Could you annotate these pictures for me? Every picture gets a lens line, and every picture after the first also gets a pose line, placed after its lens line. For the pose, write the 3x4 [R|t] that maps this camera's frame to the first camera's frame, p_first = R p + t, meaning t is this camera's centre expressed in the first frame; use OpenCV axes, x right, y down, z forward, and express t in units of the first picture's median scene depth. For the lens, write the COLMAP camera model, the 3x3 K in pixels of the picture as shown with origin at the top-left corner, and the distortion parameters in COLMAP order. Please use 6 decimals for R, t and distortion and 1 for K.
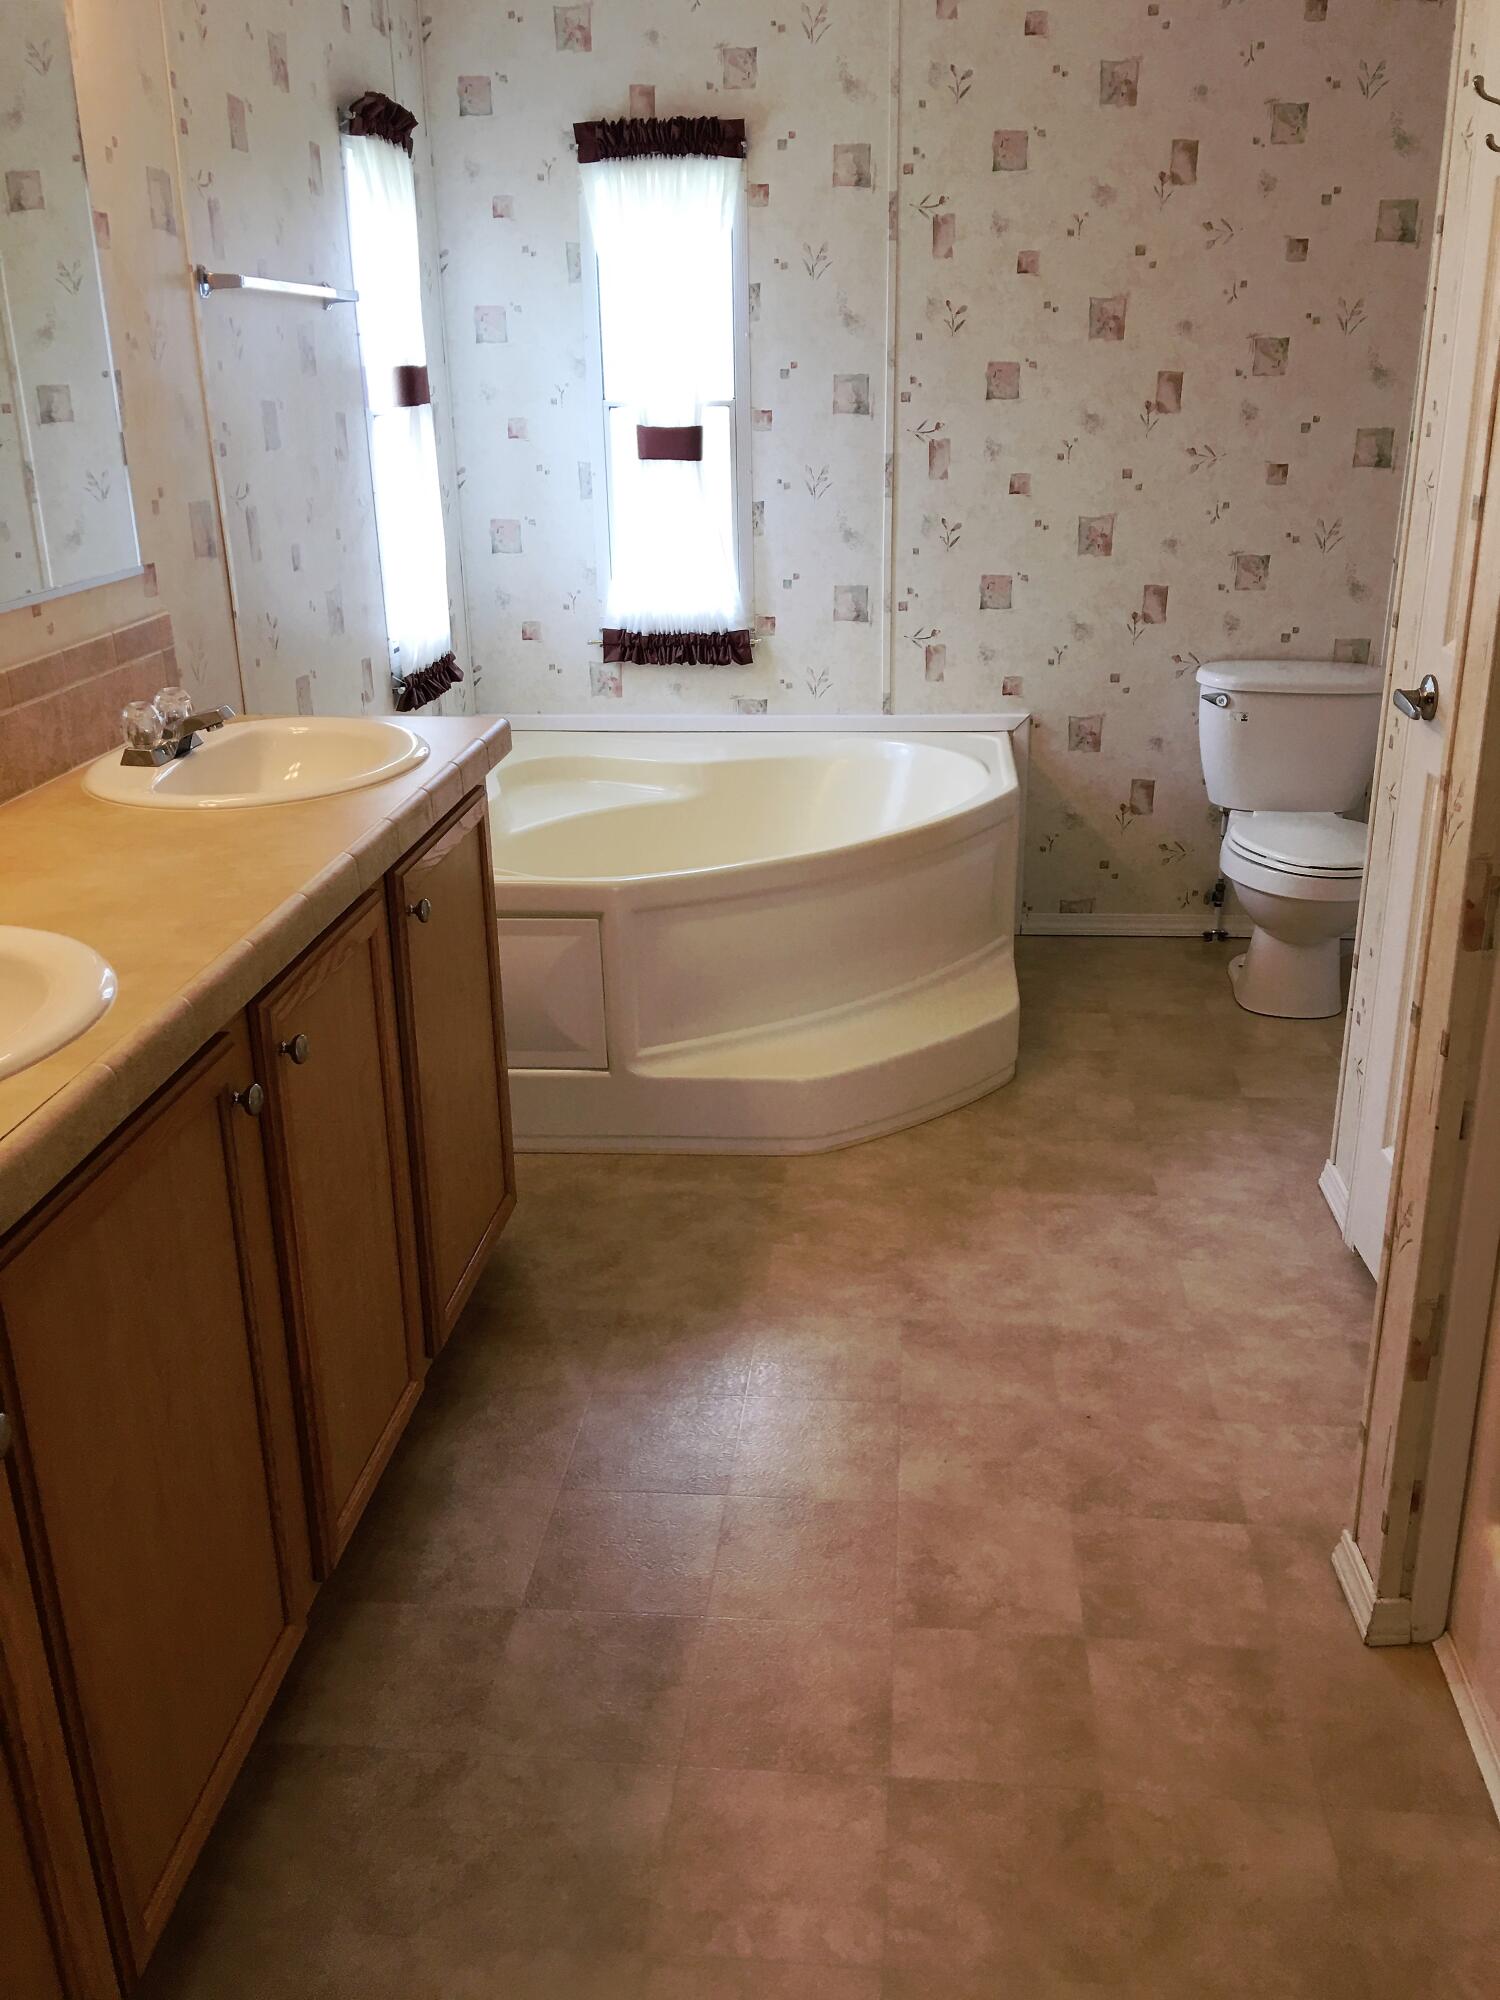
lens RADIAL K [[1767.8, 0, 750.0], [0, 1767.8, 1000.0], [0, 0, 1]] dist [0.039093, -0.014896]
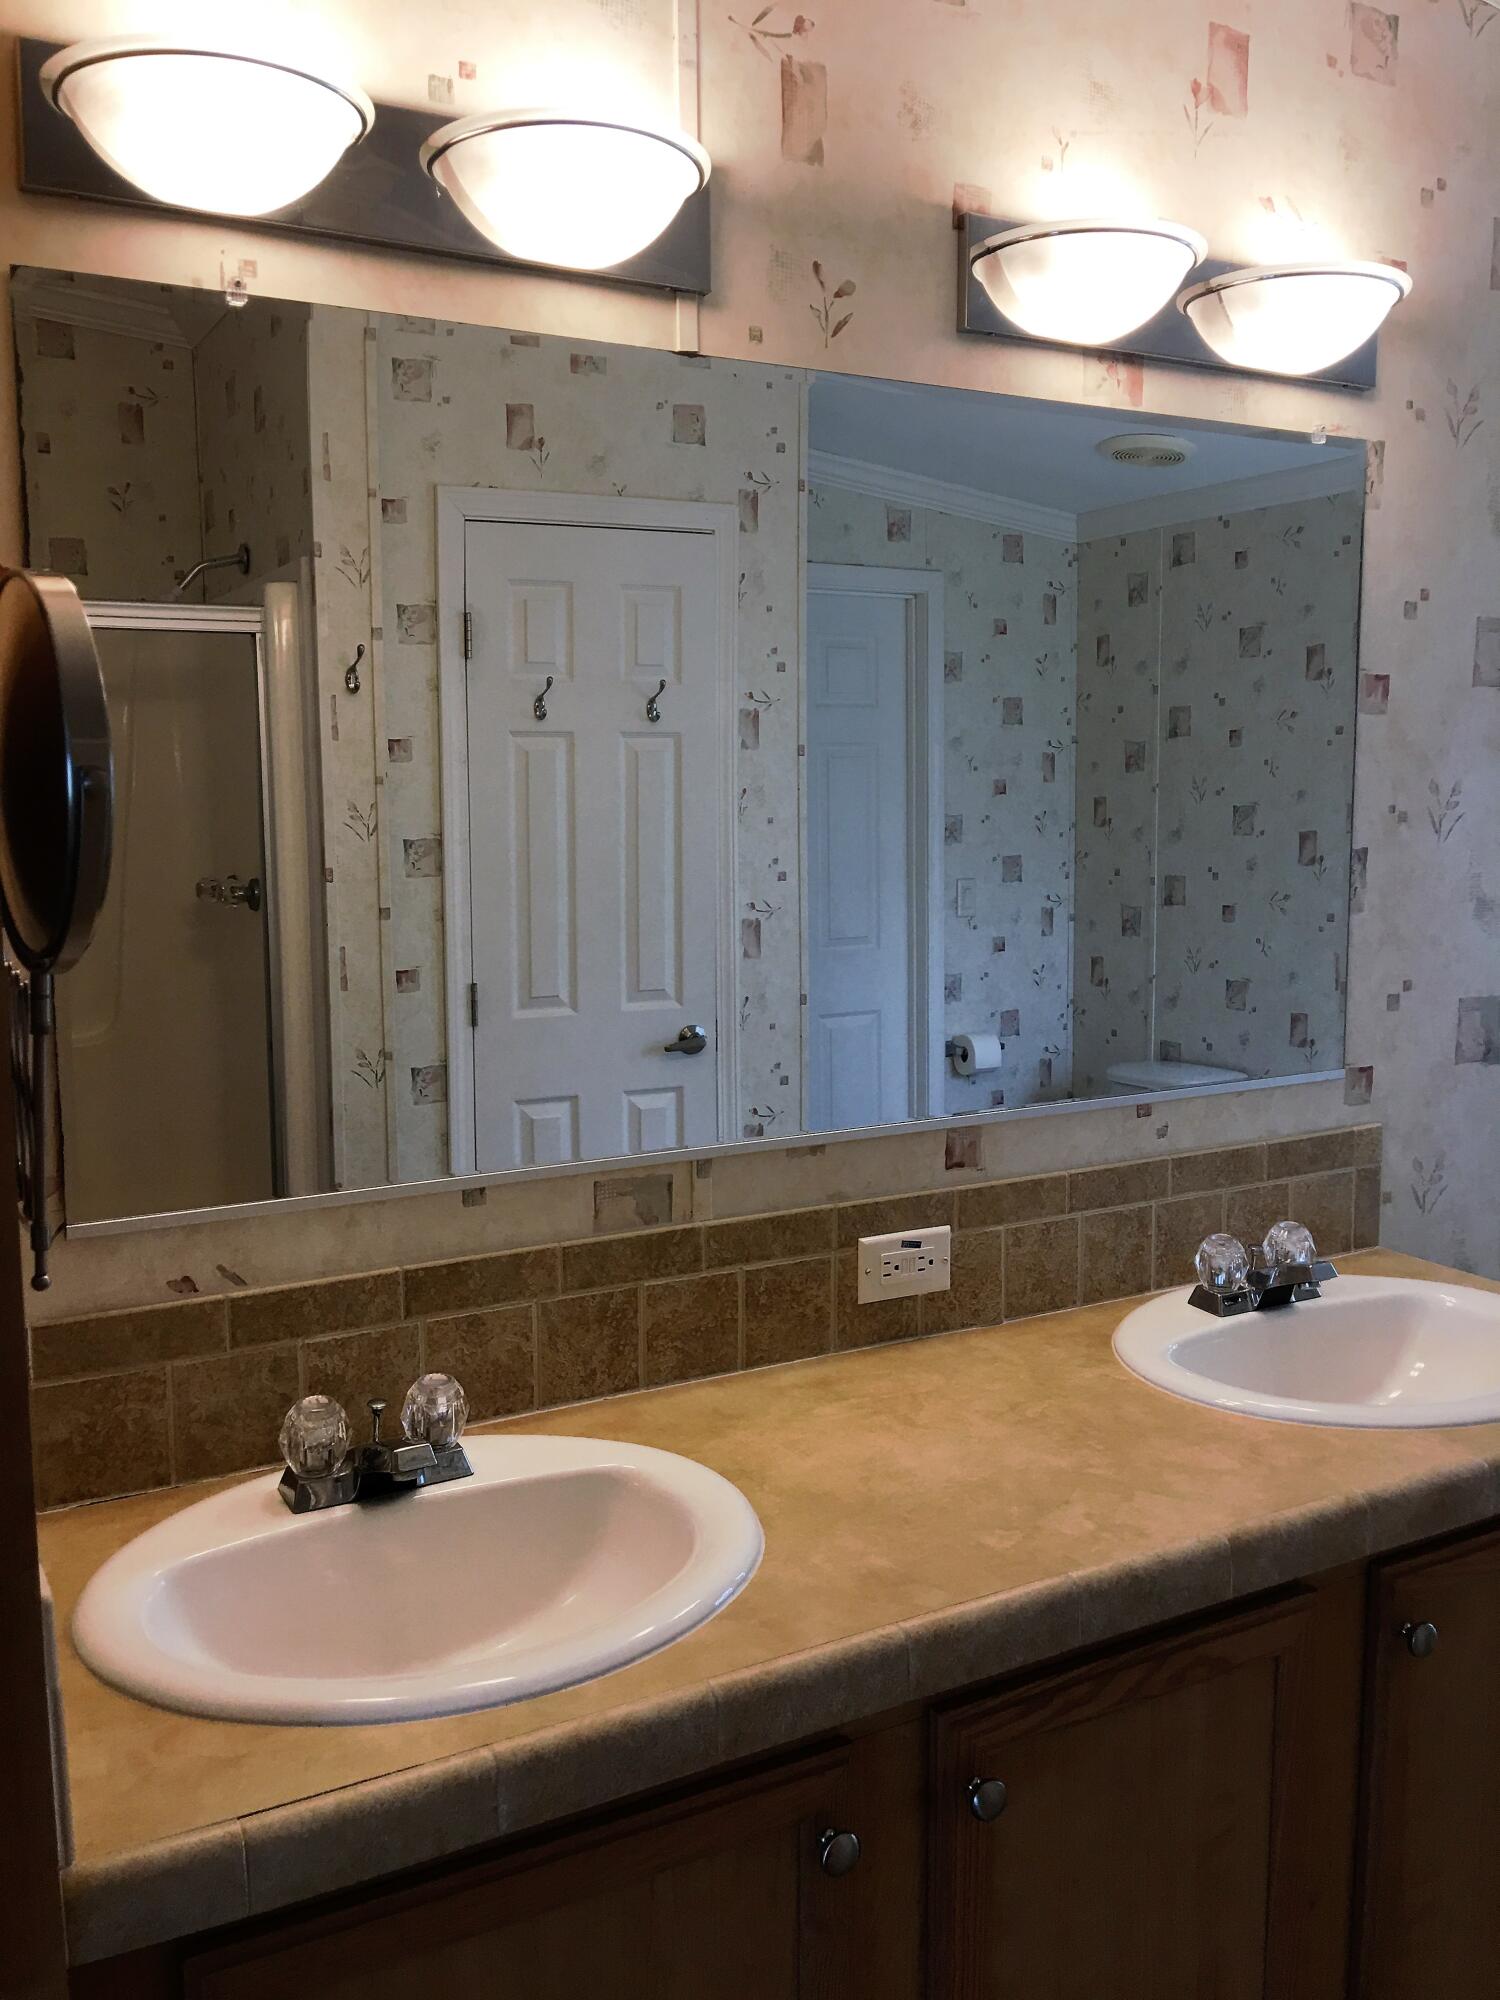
lens RADIAL K [[1767.8, 0, 750.0], [0, 1767.8, 1000.0], [0, 0, 1]] dist [0.039093, -0.014896]
pose [[0.581734, 0.124215, -0.803838, 0.173792], [-0.289446, 0.955193, -0.061867, -0.158571], [0.760136, 0.268658, 0.591622, 0.323128]]
